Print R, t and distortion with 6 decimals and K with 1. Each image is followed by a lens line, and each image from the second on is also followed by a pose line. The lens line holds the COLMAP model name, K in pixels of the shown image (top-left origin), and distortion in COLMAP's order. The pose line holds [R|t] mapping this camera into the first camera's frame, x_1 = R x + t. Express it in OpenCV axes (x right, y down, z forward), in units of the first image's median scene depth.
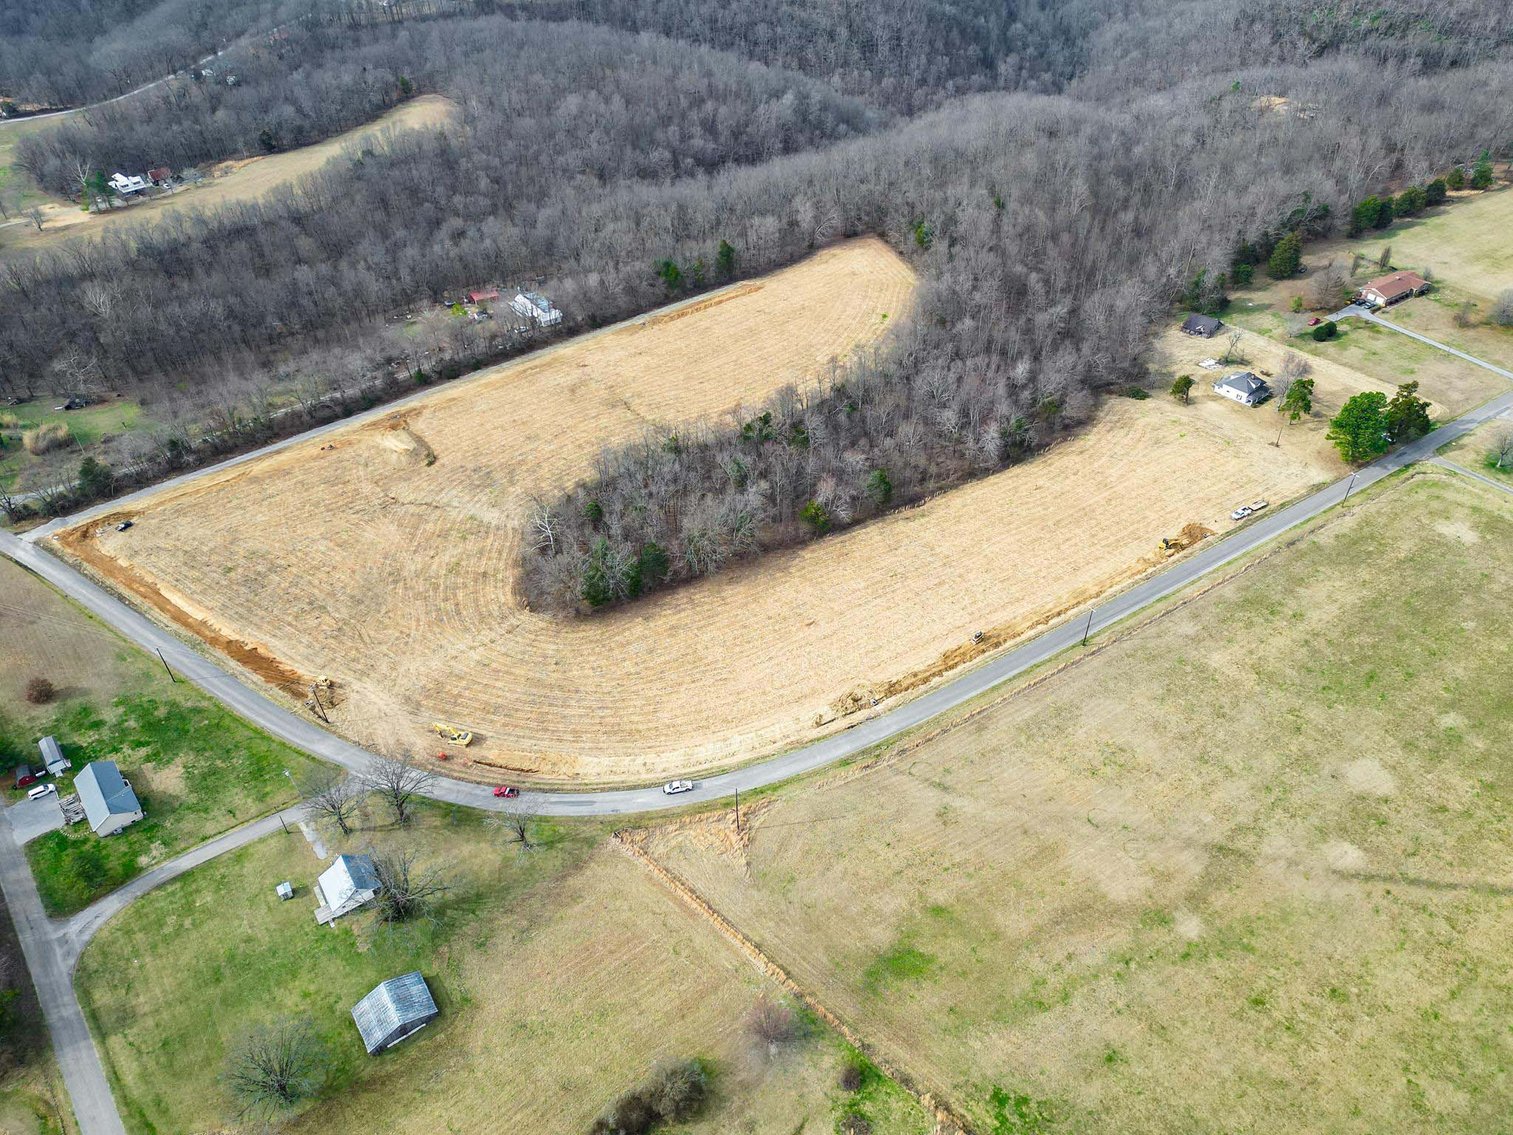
lens RADIAL K [[1119.9, 0, 734.3], [0, 1119.9, 565.7], [0, 0, 1]] dist [0.092852, -0.090314]
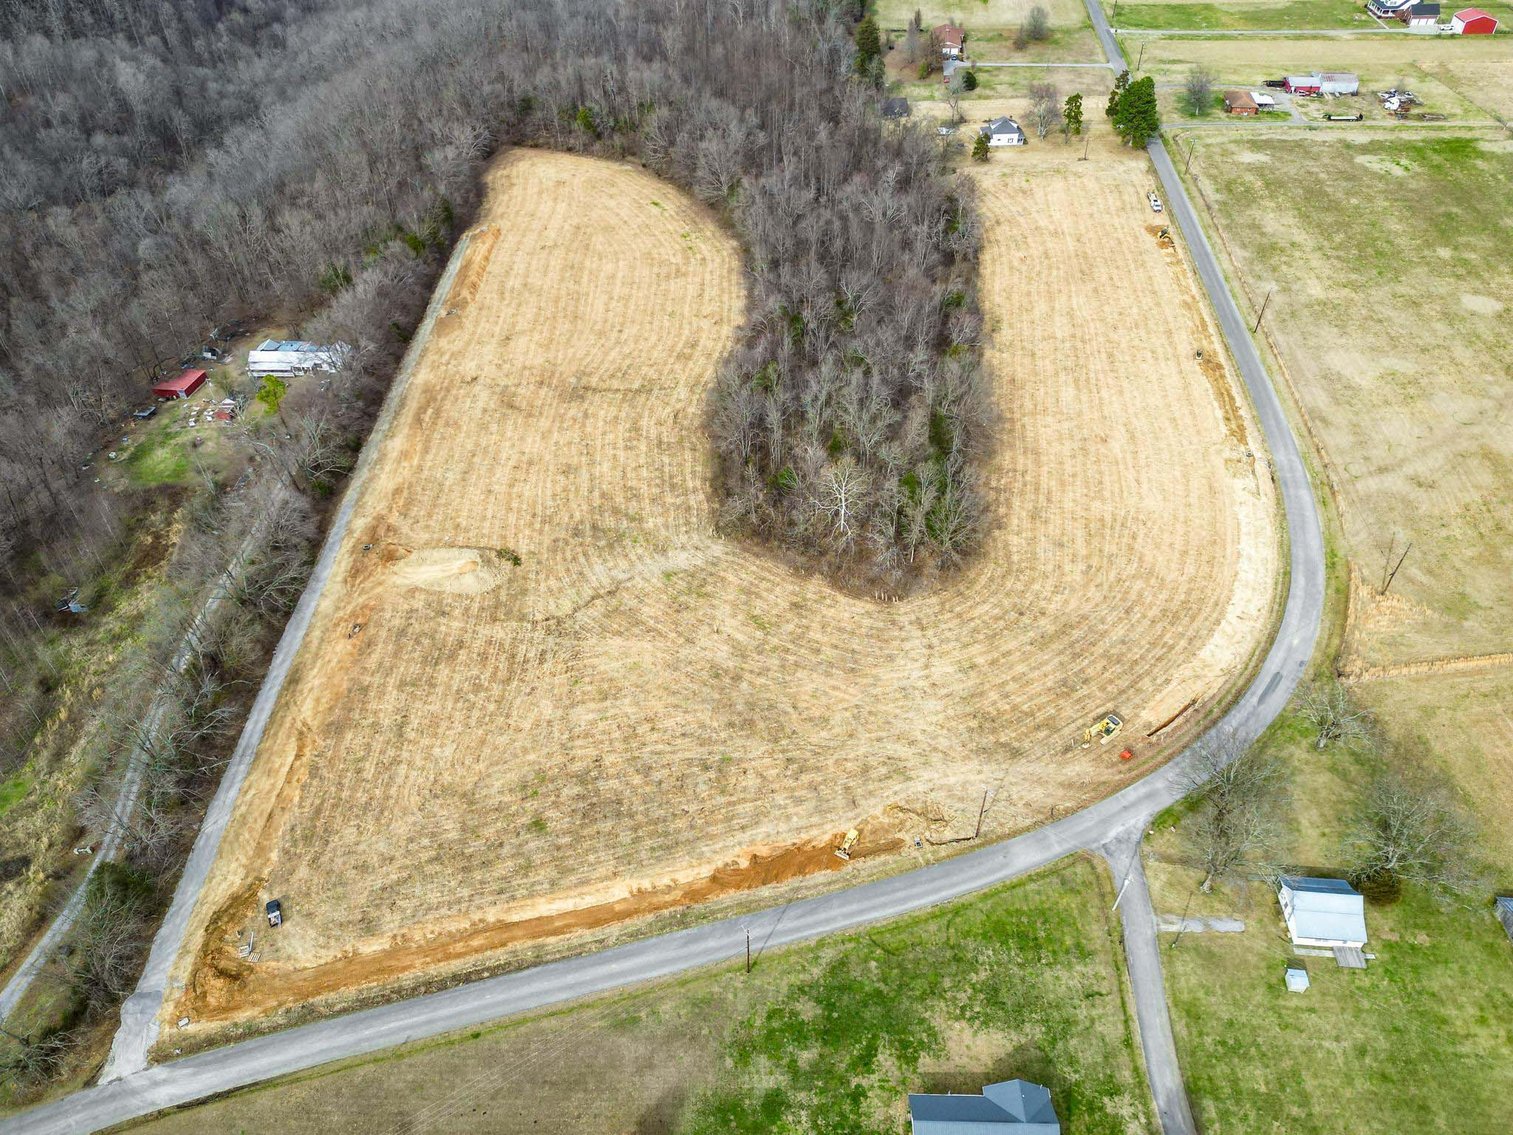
lens RADIAL K [[1125.5, 0, 765.2], [0, 1125.5, 571.6], [0, 0, 1]] dist [0.093562, -0.099006]
pose [[0.617943, -0.508638, 0.599528, -0.679092], [0.495446, 0.844007, 0.205389, -0.174595], [-0.610475, 0.170115, 0.773551, 0.470746]]
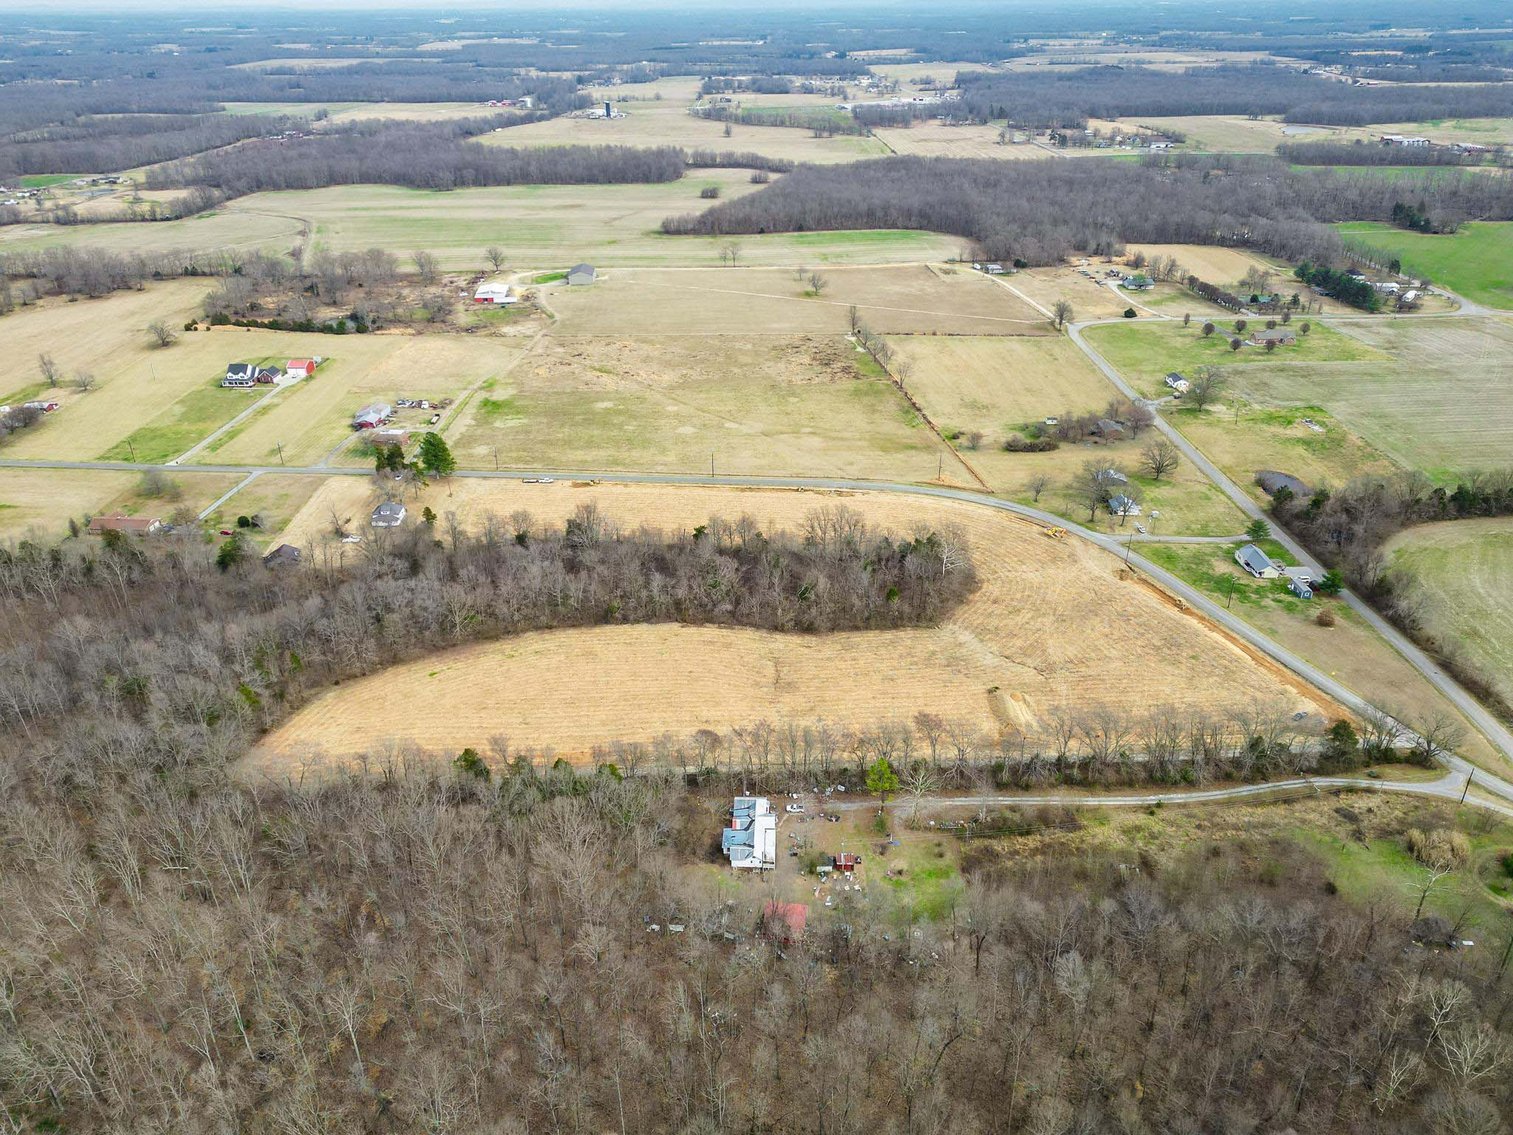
lens RADIAL K [[1069.1, 0, 736.2], [0, 1069.1, 543.5], [0, 0, 1]] dist [0.084306, -0.078368]
pose [[-0.788957, -0.246551, 0.562814, -0.698355], [0.406477, 0.477476, 0.778969, -1.166818], [-0.460786, 0.843344, -0.276491, 1.482995]]
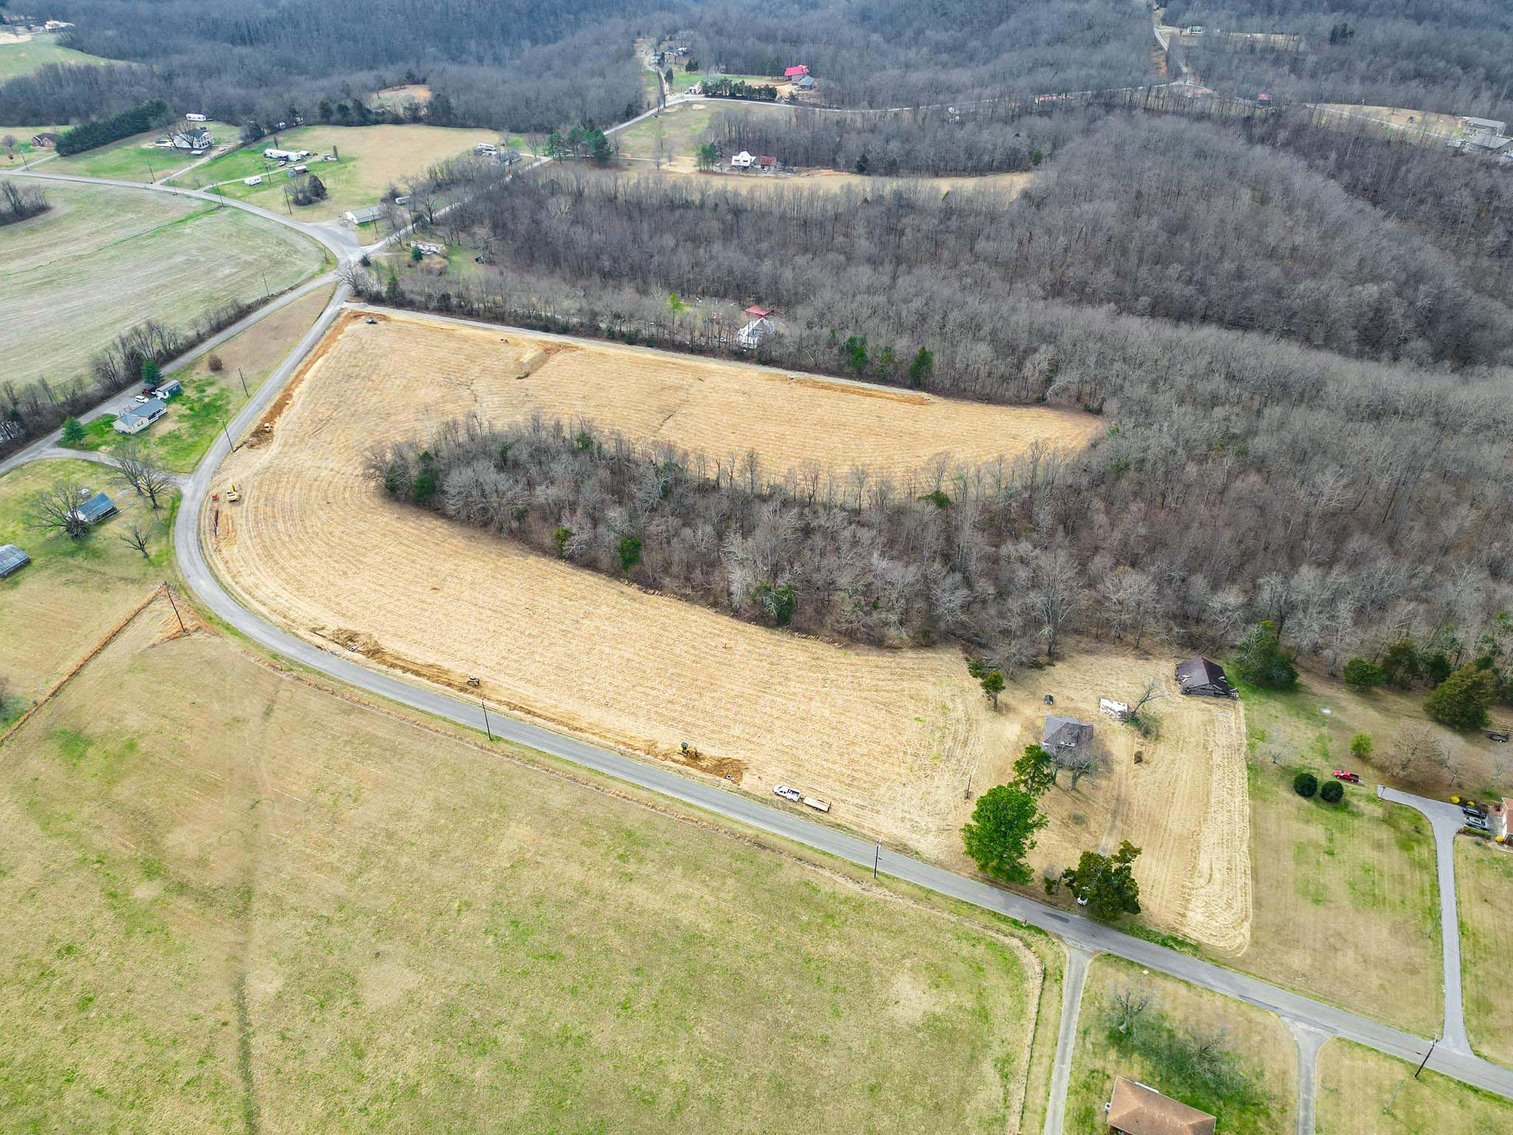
lens RADIAL K [[1069.1, 0, 736.2], [0, 1069.1, 543.5], [0, 0, 1]] dist [0.084306, -0.078368]
pose [[0.533664, 0.502227, -0.680420, 0.941199], [-0.533069, 0.824373, 0.190386, -0.354256], [0.656537, 0.261109, 0.707659, 0.396786]]
